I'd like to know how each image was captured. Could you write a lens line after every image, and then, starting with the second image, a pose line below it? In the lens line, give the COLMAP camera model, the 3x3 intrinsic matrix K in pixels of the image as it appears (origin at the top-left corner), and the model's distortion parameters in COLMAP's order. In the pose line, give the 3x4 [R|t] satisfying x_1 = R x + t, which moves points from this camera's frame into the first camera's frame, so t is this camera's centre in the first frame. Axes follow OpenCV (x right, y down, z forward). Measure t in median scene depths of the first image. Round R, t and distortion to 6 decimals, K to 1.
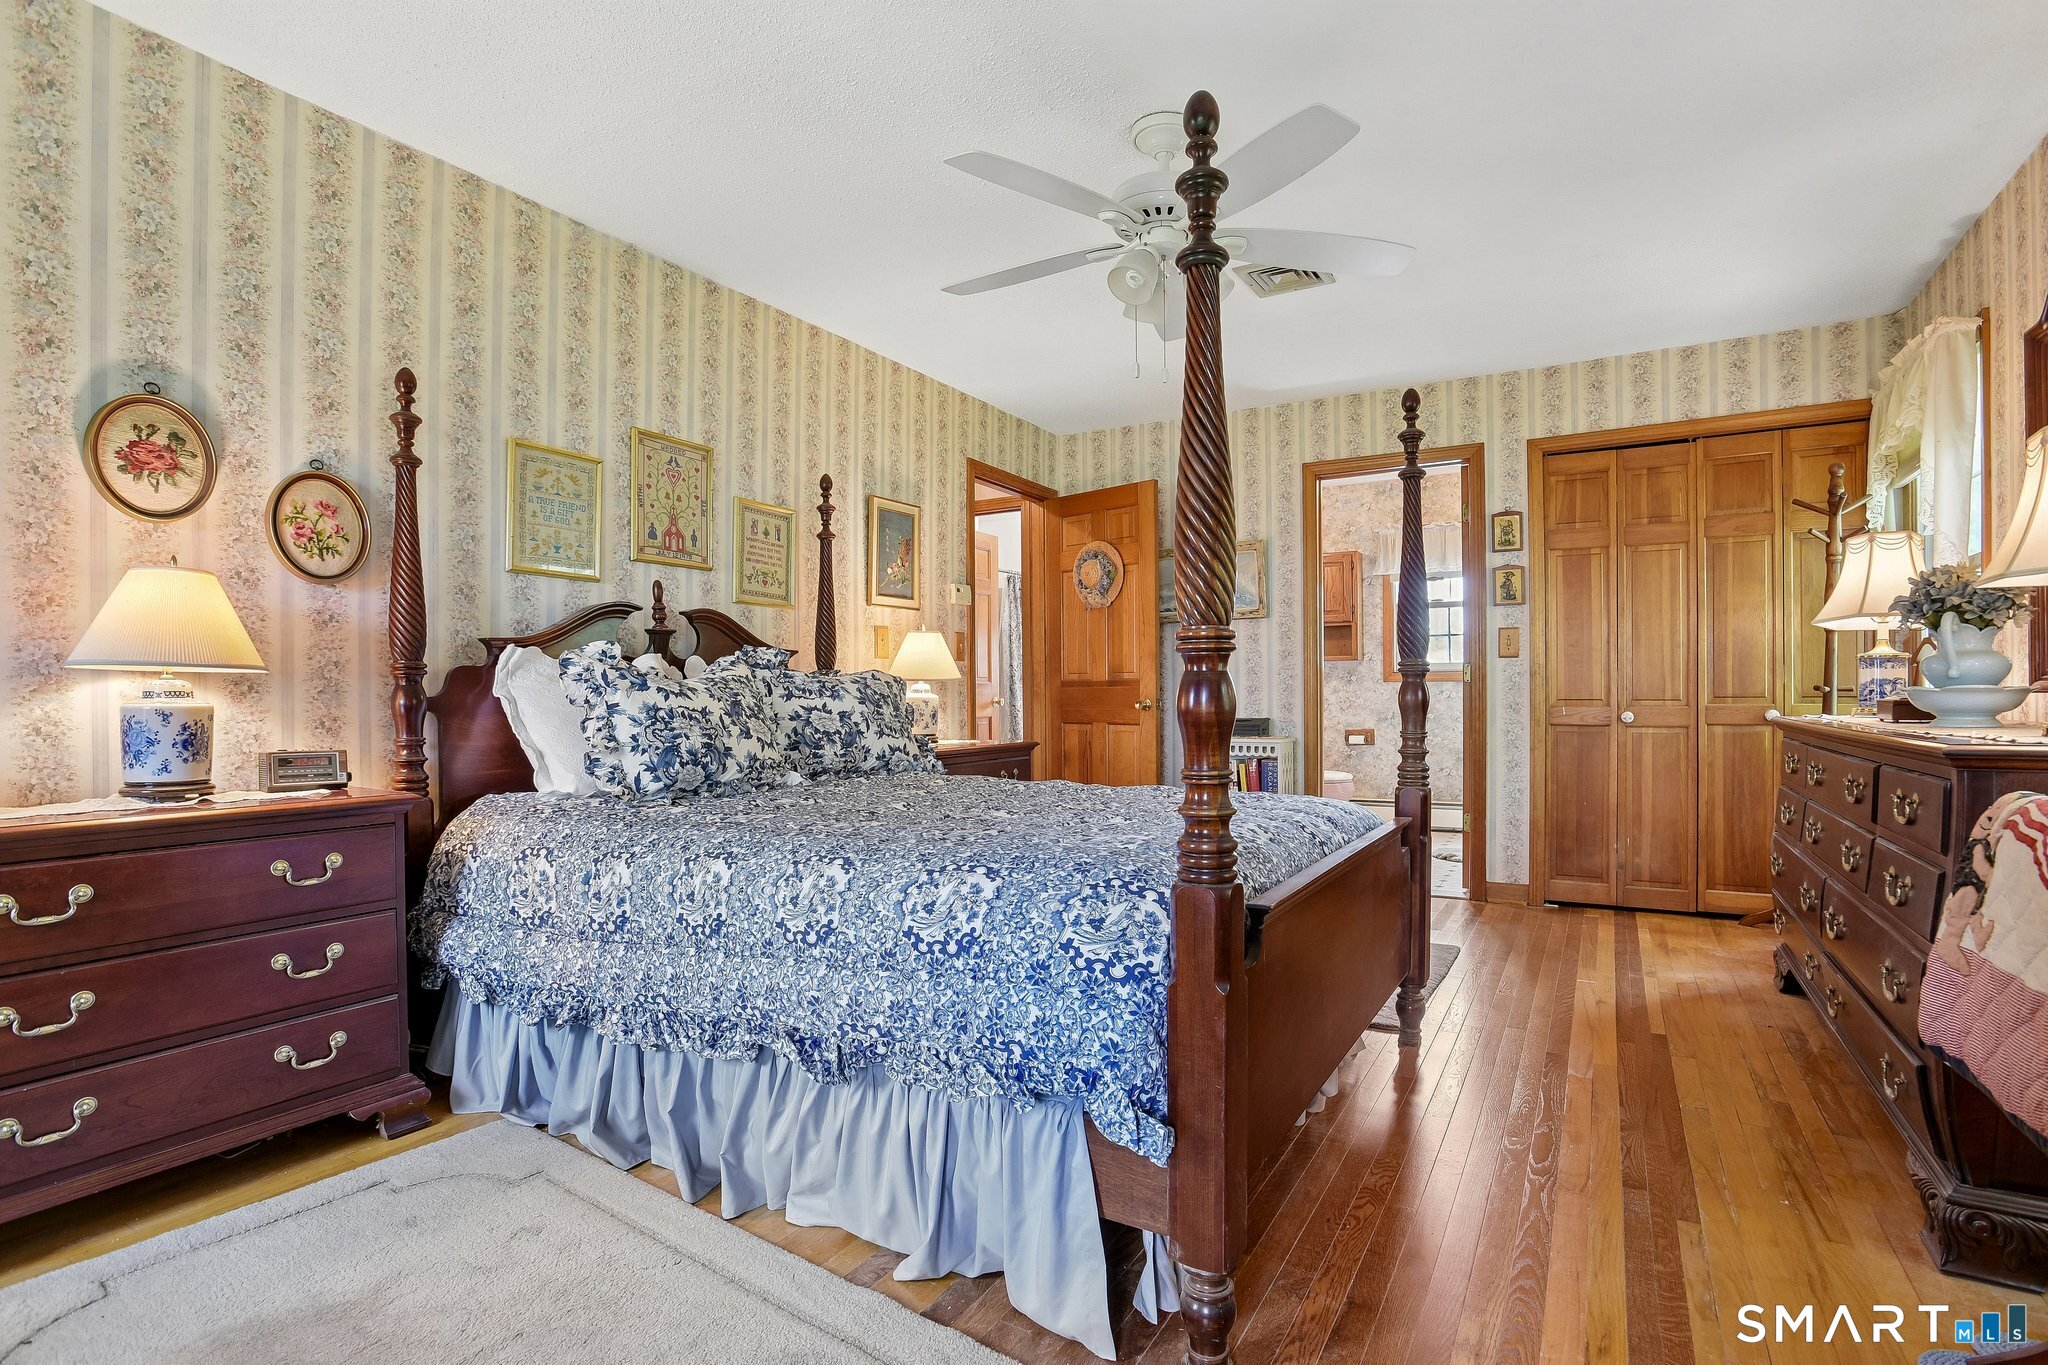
lens RADIAL K [[985.6, 0, 1037.8], [0, 985.6, 690.2], [0, 0, 1]] dist [-0.043253, 0.016662]
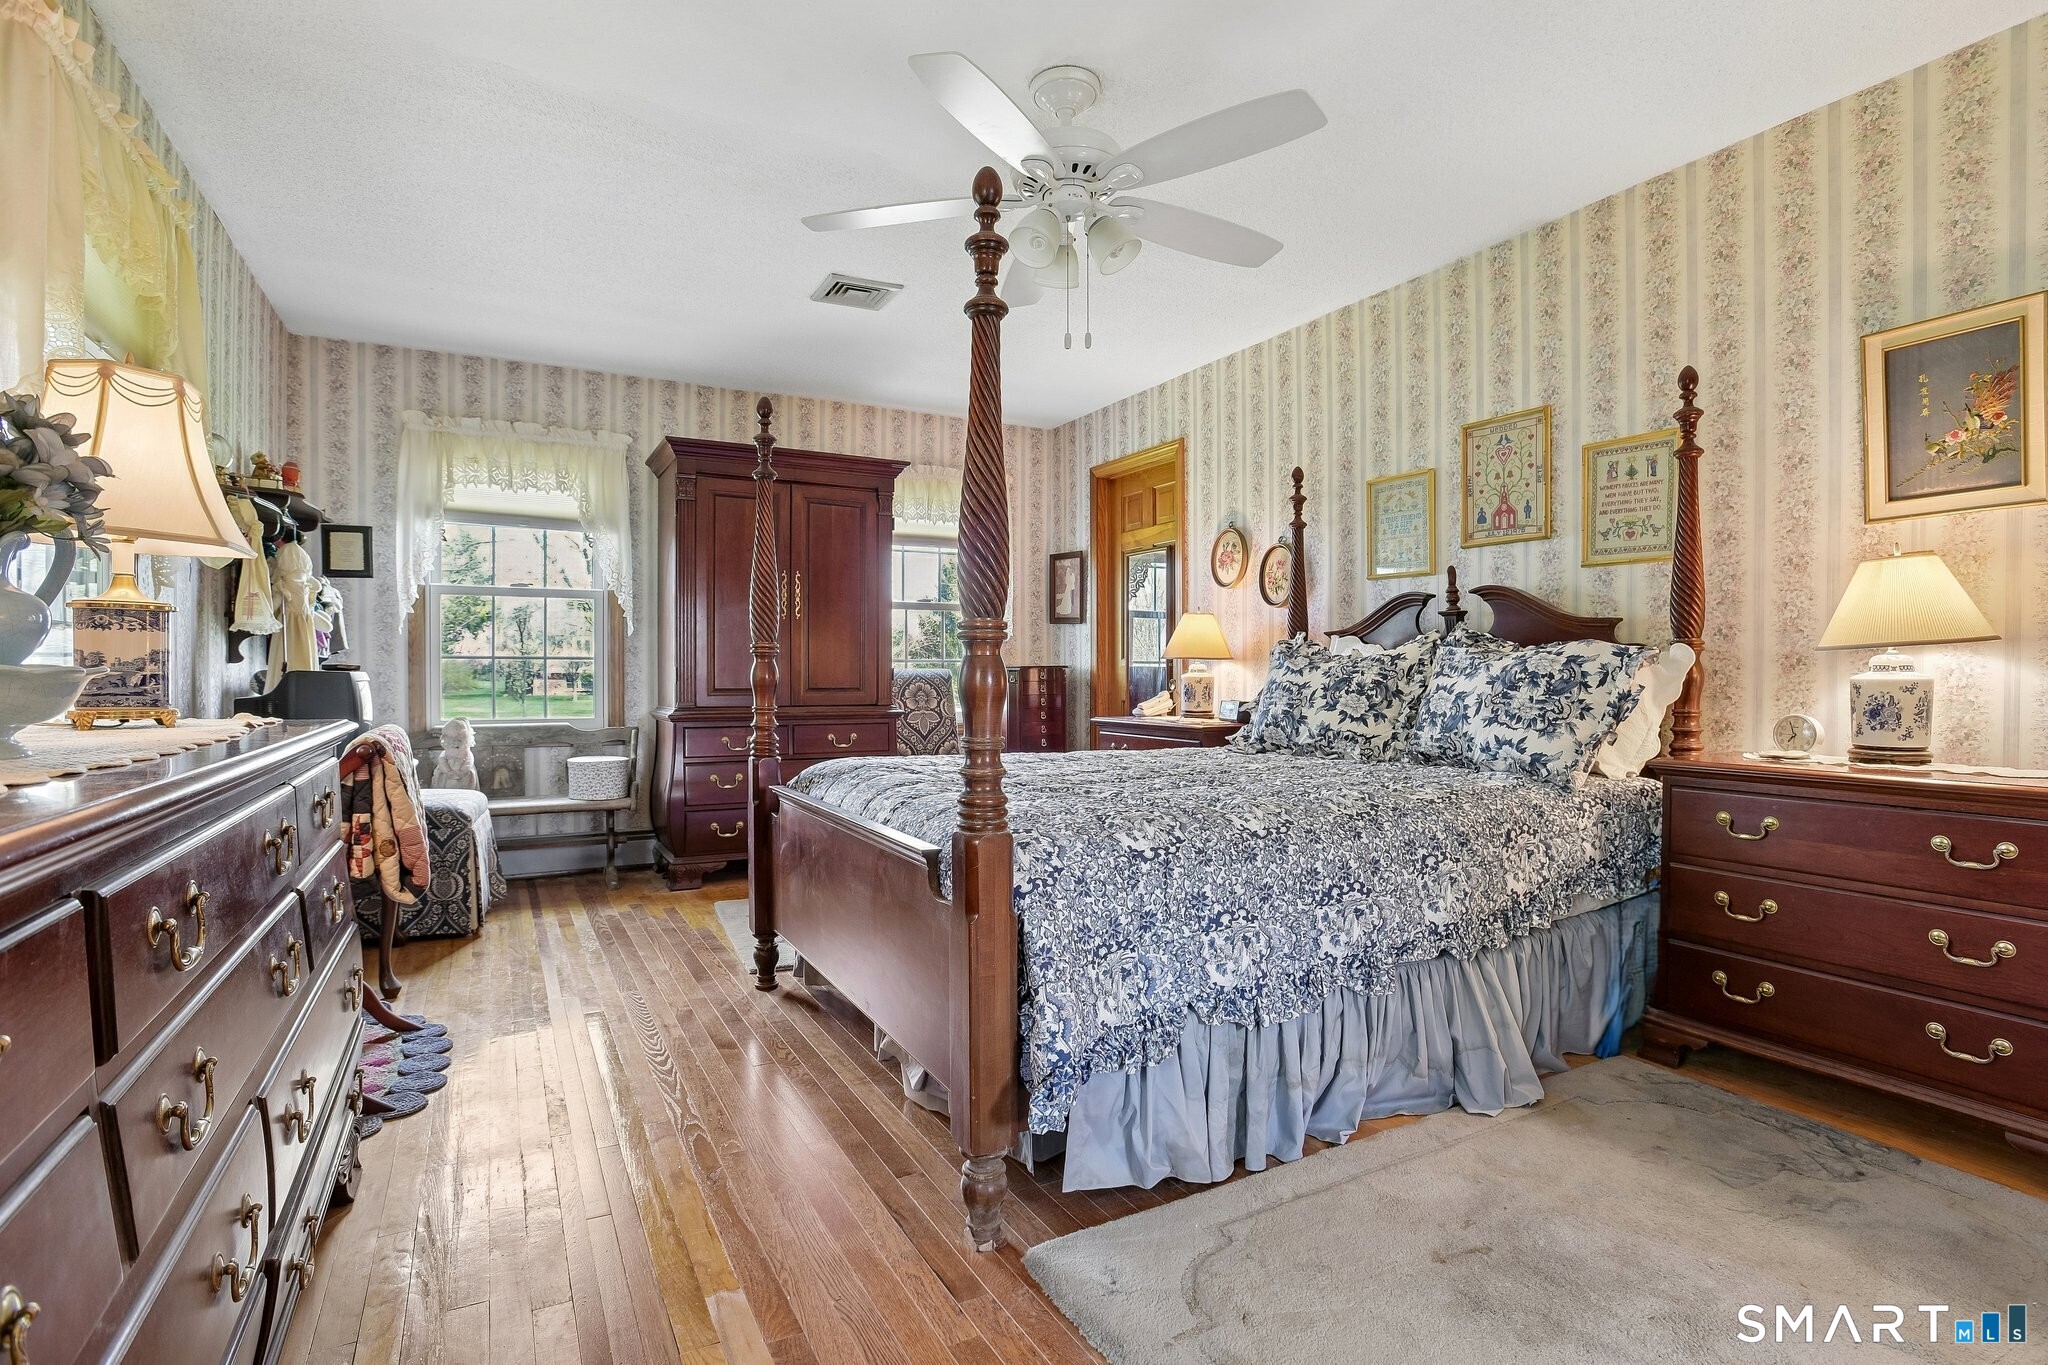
lens RADIAL K [[996.2, 0, 1048.9], [0, 996.2, 686.1], [0, 0, 1]] dist [-0.064270, 0.028461]
pose [[-0.492984, 0.016977, -0.869873, 0.786390], [0.004706, 0.999847, 0.016847, -0.000308], [0.870025, 0.004212, -0.492989, 1.166095]]
